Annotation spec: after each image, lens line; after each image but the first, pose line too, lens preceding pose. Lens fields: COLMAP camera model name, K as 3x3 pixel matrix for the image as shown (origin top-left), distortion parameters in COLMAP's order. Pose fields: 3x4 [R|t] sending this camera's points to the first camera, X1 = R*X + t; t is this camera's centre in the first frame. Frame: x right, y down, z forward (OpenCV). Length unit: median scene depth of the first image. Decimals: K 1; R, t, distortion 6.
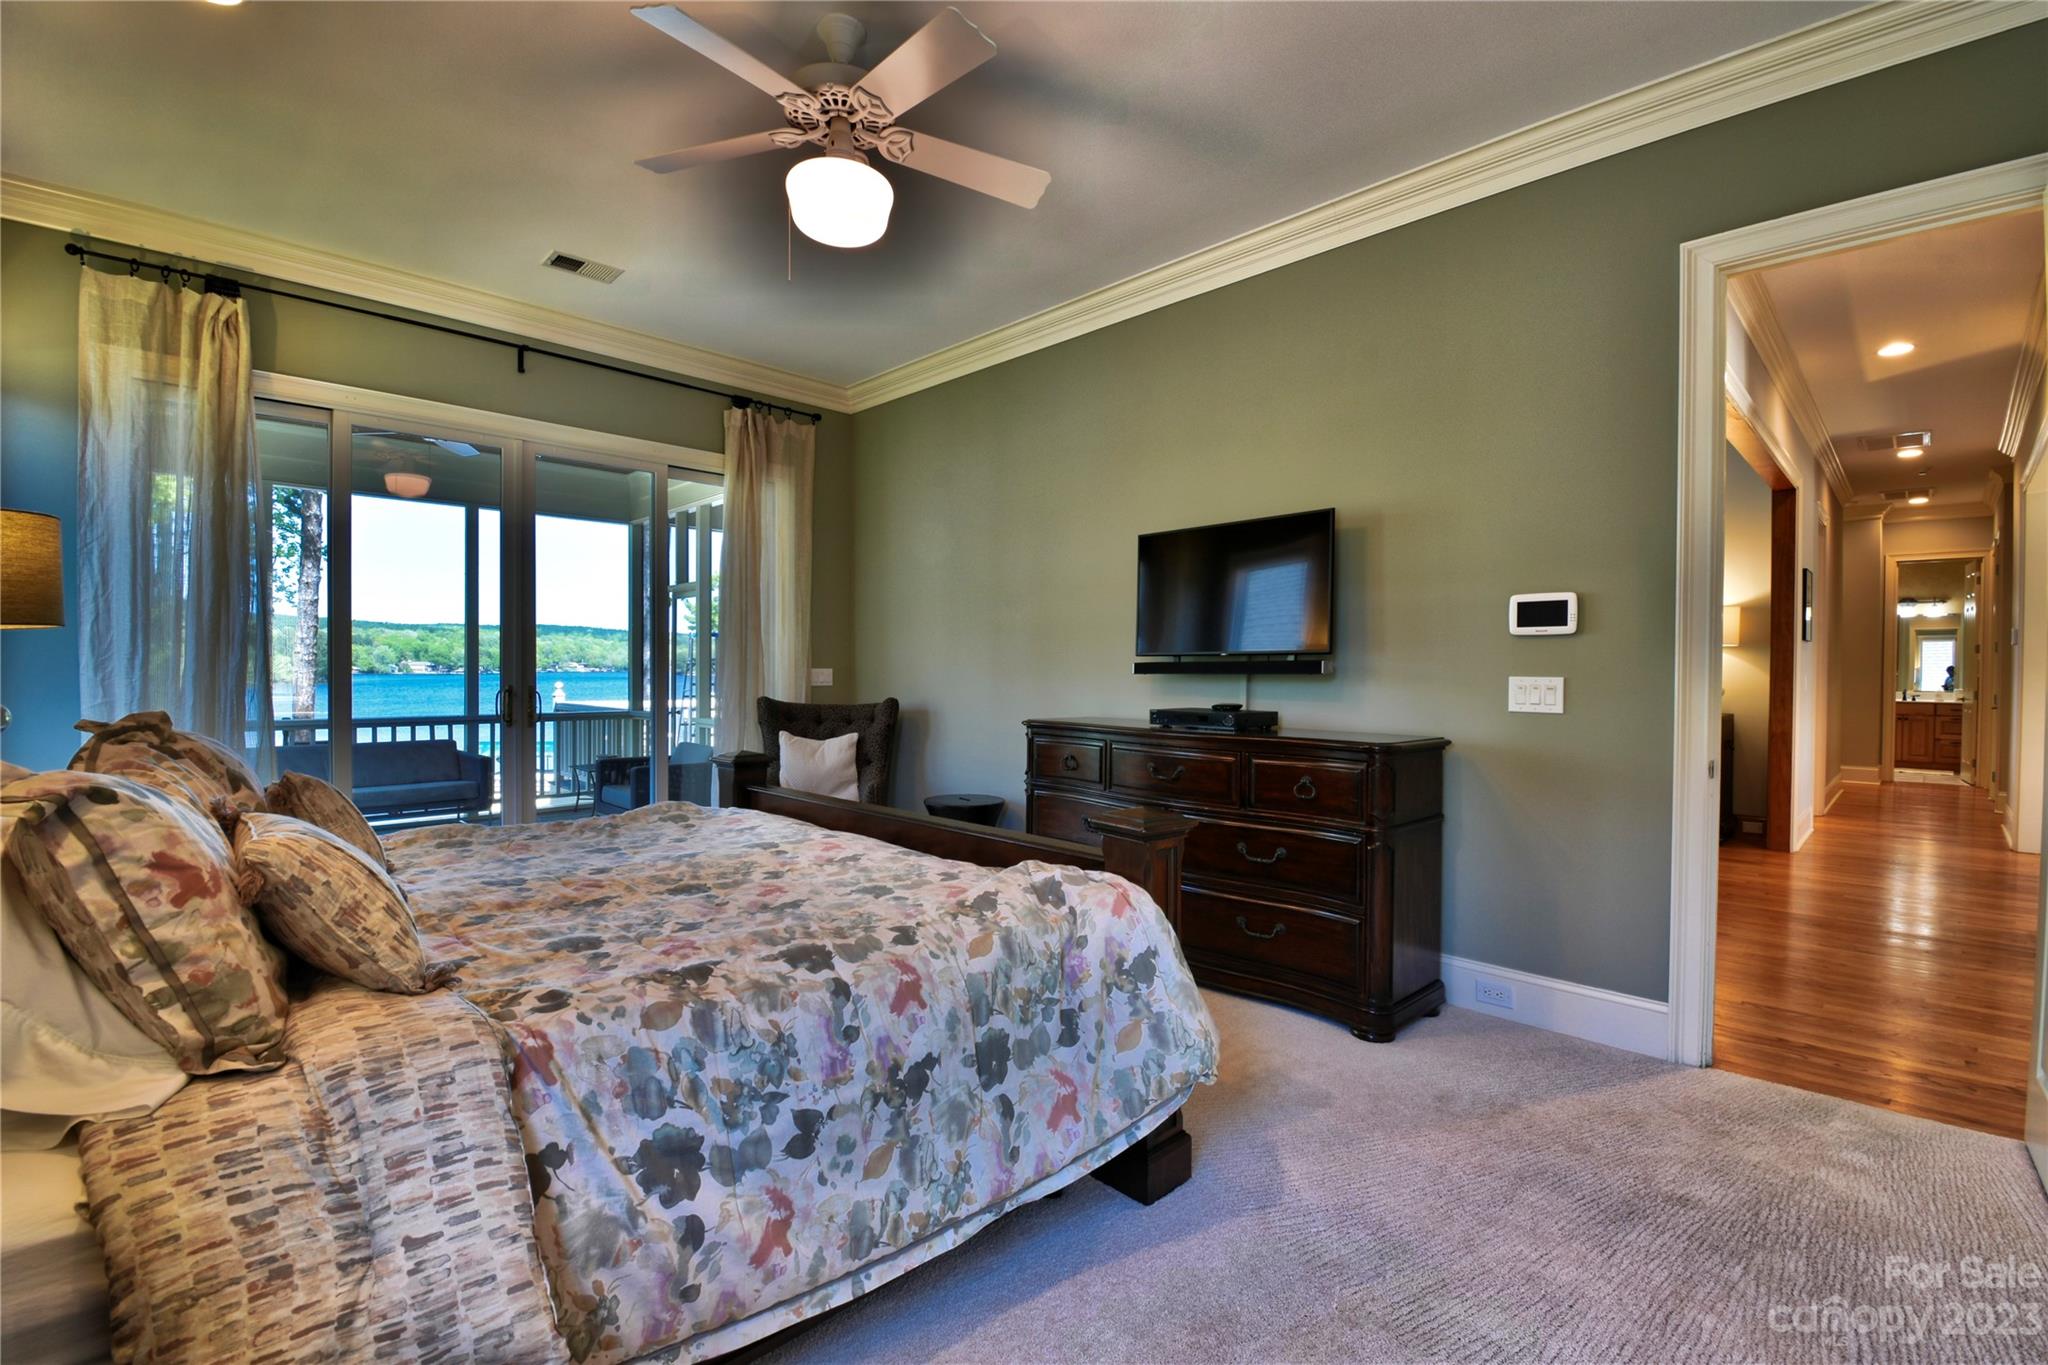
lens RADIAL K [[905.7, 0, 1028.4], [0, 905.7, 681.7], [0, 0, 1]] dist [0.027975, -0.031345]
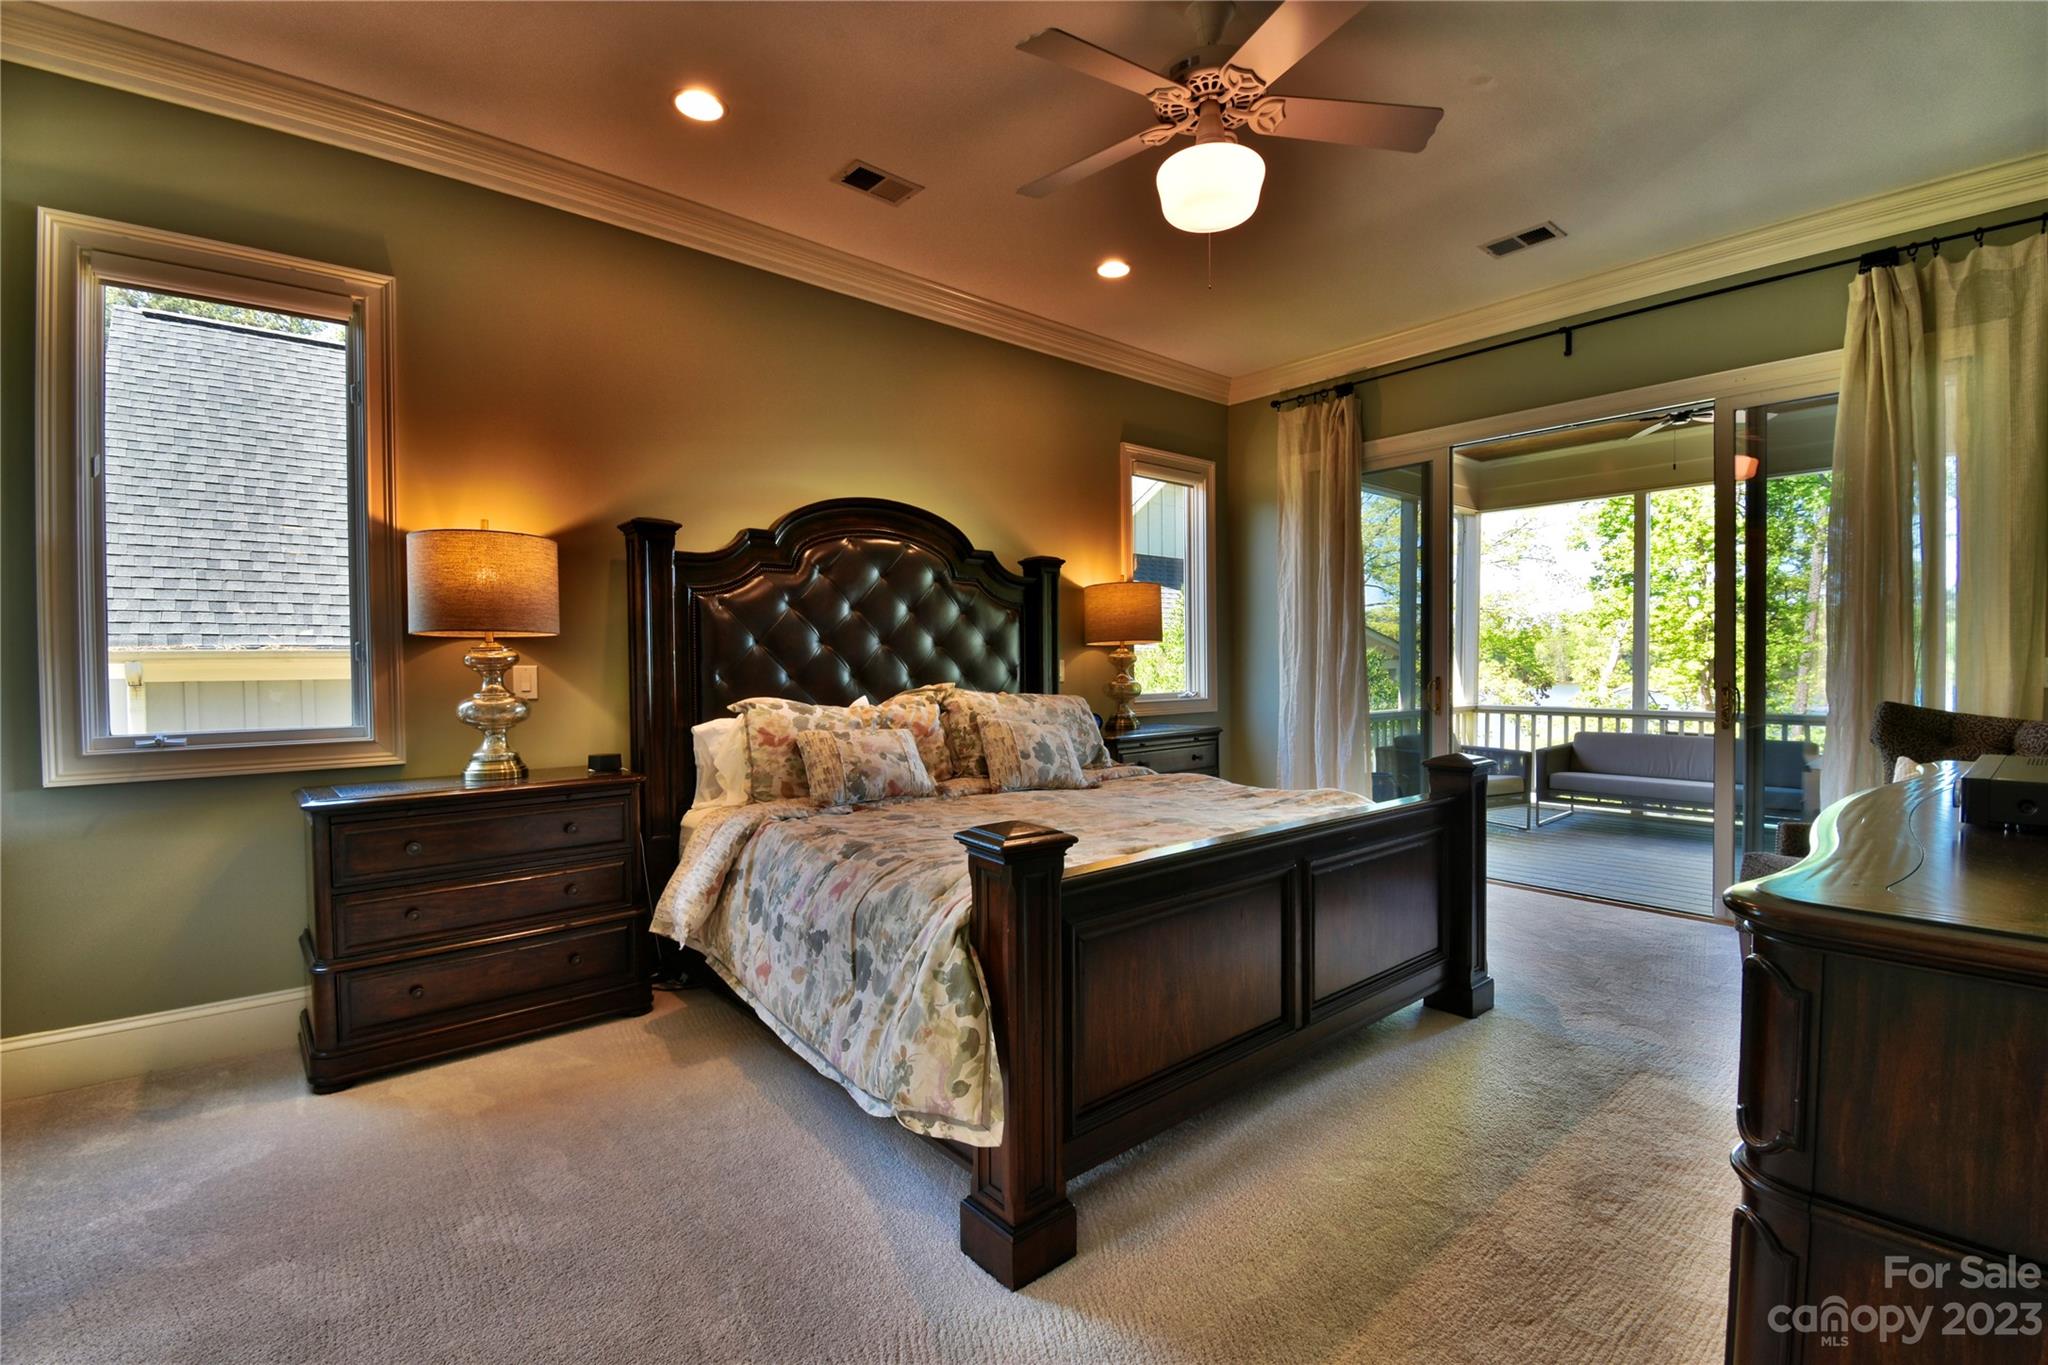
lens RADIAL K [[902.2, 0, 1029.6], [0, 902.2, 678.5], [0, 0, 1]] dist [0.019277, -0.024723]
pose [[-0.059186, 0.012362, -0.998170, 0.790163], [-0.009845, 0.999867, 0.012967, -0.004824], [0.998198, 0.010595, -0.059056, 0.862079]]
